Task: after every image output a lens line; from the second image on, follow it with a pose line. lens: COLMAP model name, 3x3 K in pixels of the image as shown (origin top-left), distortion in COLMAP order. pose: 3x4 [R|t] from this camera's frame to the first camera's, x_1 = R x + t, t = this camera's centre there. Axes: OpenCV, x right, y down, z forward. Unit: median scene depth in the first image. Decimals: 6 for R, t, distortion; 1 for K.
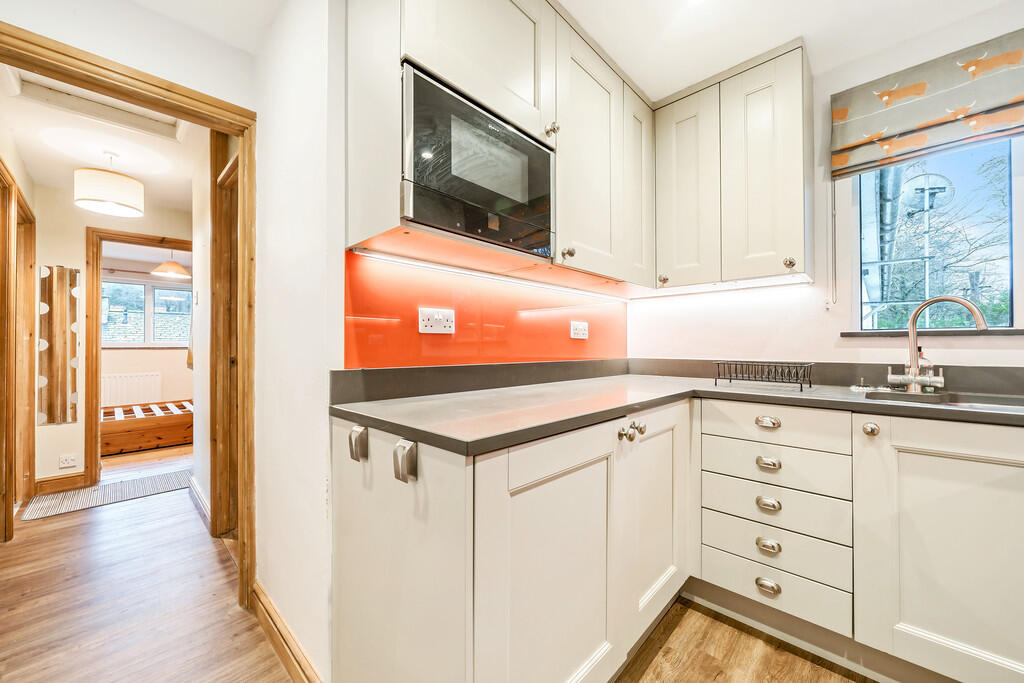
lens RADIAL K [[366.1, 0, 516.7], [0, 366.1, 344.6], [0, 0, 1]] dist [-0.002593, -0.000194]
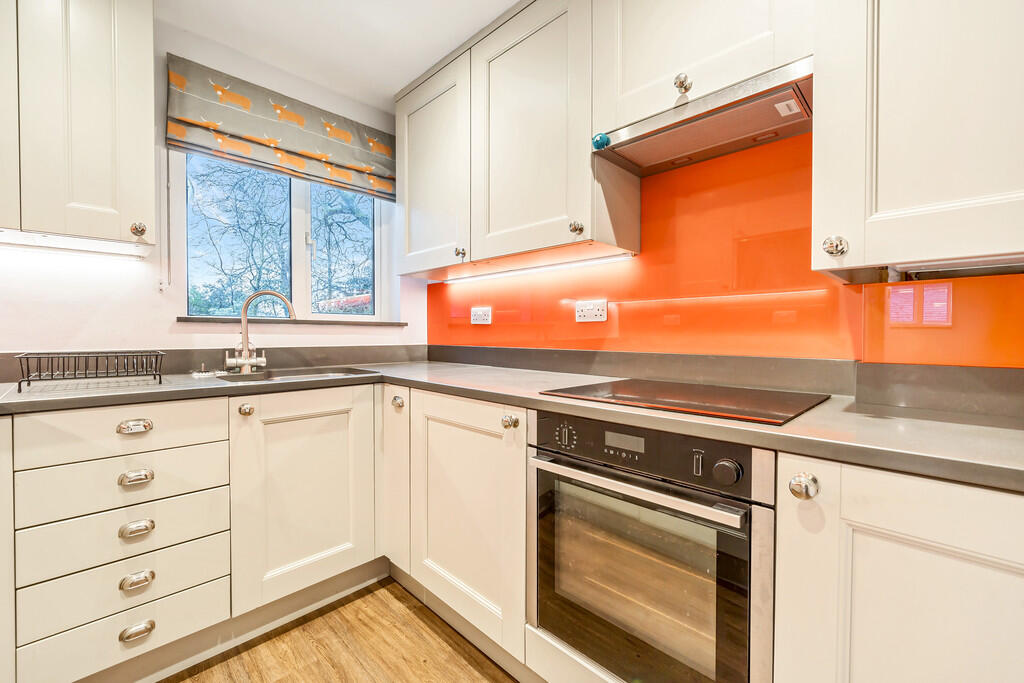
lens RADIAL K [[405.1, 0, 516.0], [0, 405.1, 335.6], [0, 0, 1]] dist [0.000041, -0.000263]
pose [[0.053452, -0.006048, 0.998552, -0.116732], [-0.009737, 0.999931, 0.006578, -0.000486], [-0.998523, -0.010075, 0.053389, 0.102485]]
